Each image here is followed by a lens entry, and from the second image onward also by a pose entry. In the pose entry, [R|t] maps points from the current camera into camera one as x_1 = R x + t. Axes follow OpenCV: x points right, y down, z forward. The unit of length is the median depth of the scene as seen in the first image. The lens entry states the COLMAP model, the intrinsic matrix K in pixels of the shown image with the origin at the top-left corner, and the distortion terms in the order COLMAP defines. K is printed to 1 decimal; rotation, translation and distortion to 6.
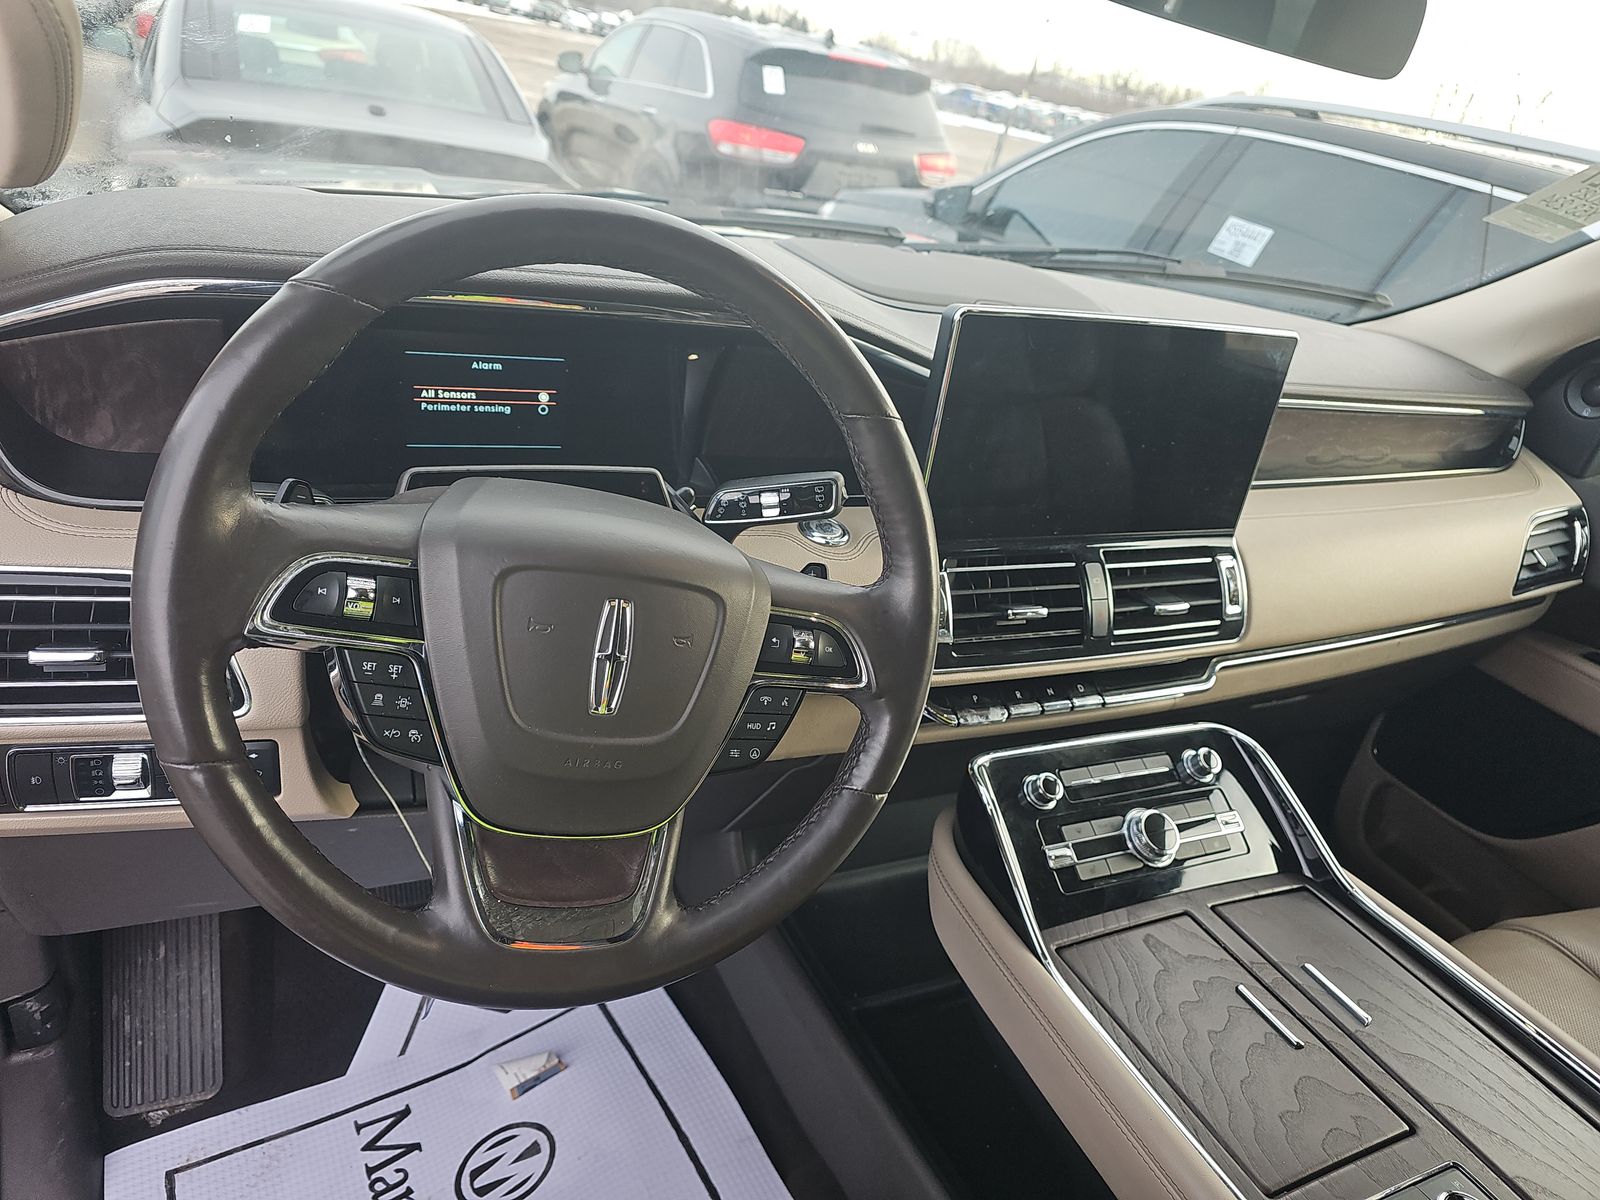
lens RADIAL K [[1086.6, 0, 799.2], [0, 1086.6, 562.7], [0, 0, 1]] dist [0.053147, -0.081962]
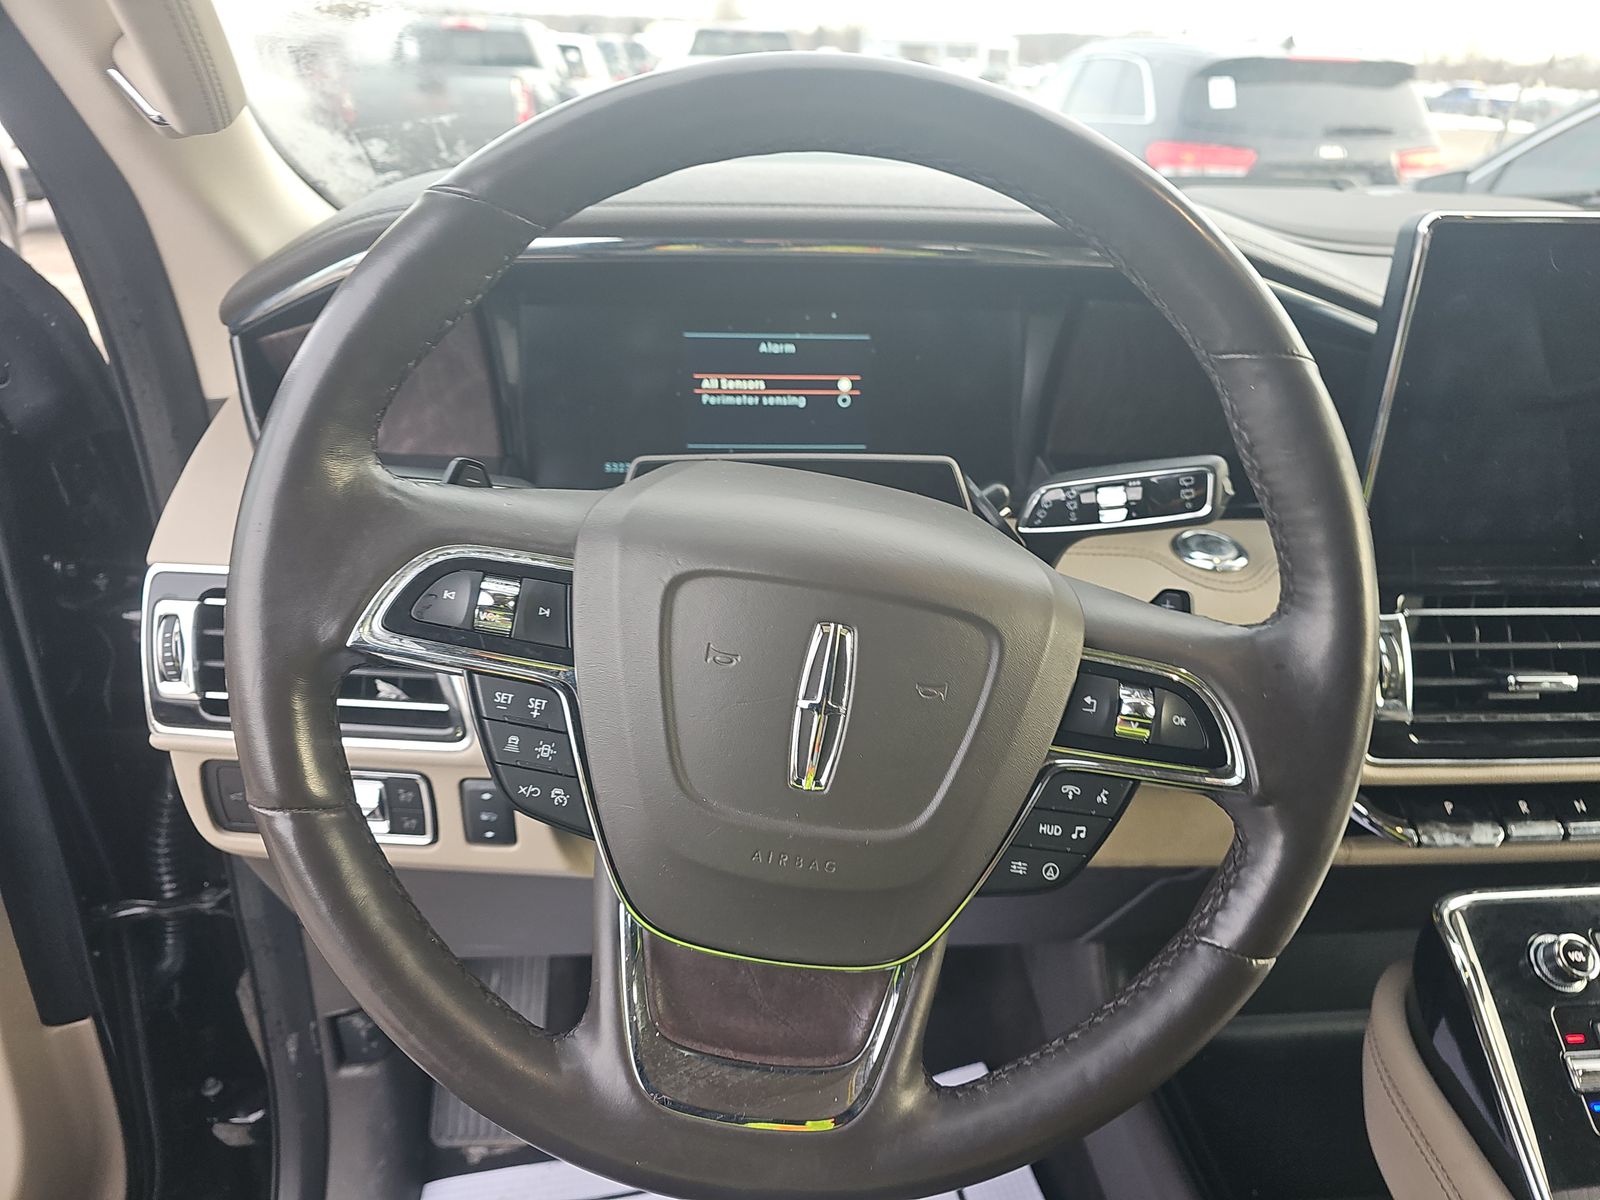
lens RADIAL K [[1091.3, 0, 800.1], [0, 1091.3, 583.9], [0, 0, 1]] dist [-0.013208, -0.007741]
pose [[0.923219, 0.021457, -0.383674, 0.057514], [-0.033753, 0.999109, -0.025342, 0.021072], [0.382788, 0.036346, 0.923121, 0.285206]]
